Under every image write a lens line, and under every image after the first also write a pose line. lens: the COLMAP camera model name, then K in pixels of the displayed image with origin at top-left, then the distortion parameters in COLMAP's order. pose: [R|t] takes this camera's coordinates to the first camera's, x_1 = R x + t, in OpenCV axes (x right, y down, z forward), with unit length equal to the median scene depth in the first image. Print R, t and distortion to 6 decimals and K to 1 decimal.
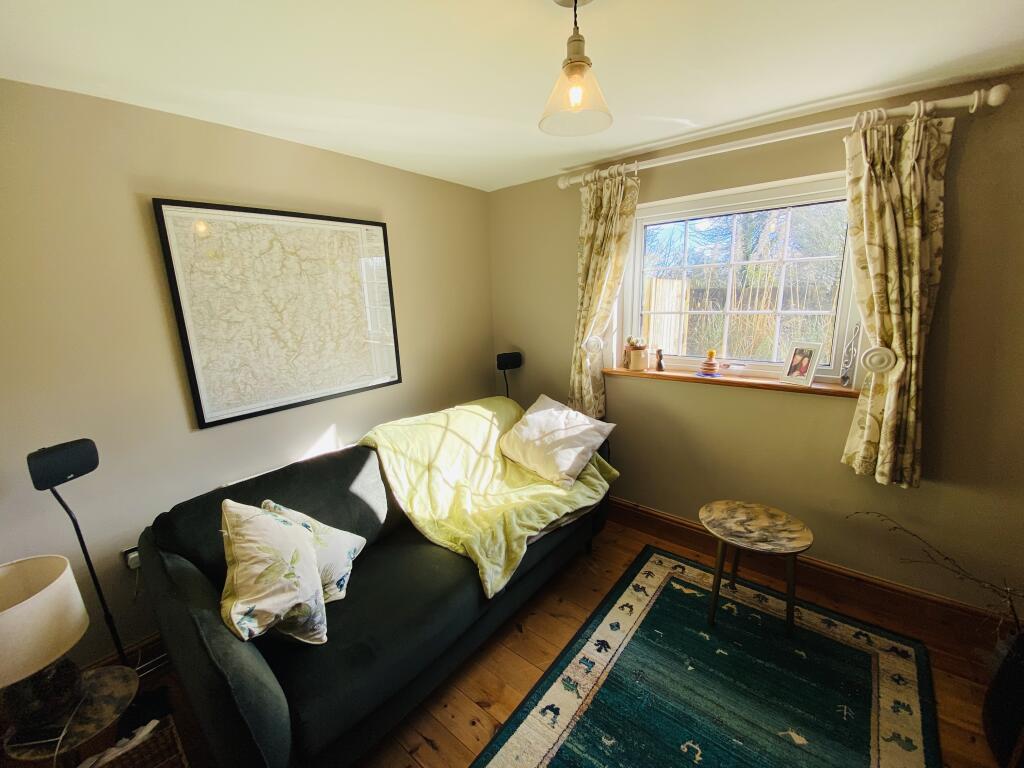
lens RADIAL K [[415.5, 0, 508.7], [0, 415.5, 383.4], [0, 0, 1]] dist [0.011192, -0.016259]
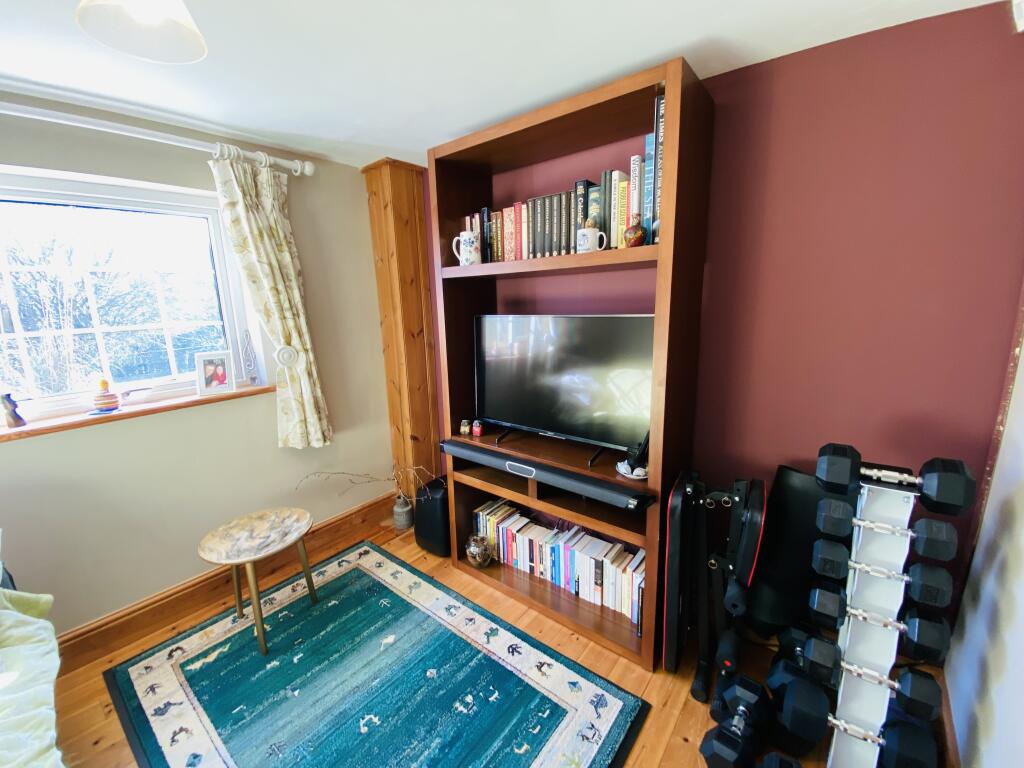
lens RADIAL K [[415.5, 0, 508.7], [0, 415.5, 383.4], [0, 0, 1]] dist [0.011192, -0.016259]
pose [[-0.014566, -0.175646, 0.984346, -0.365545], [0.230919, 0.957247, 0.174227, -0.041811], [-0.972864, 0.229842, 0.026617, 0.331849]]
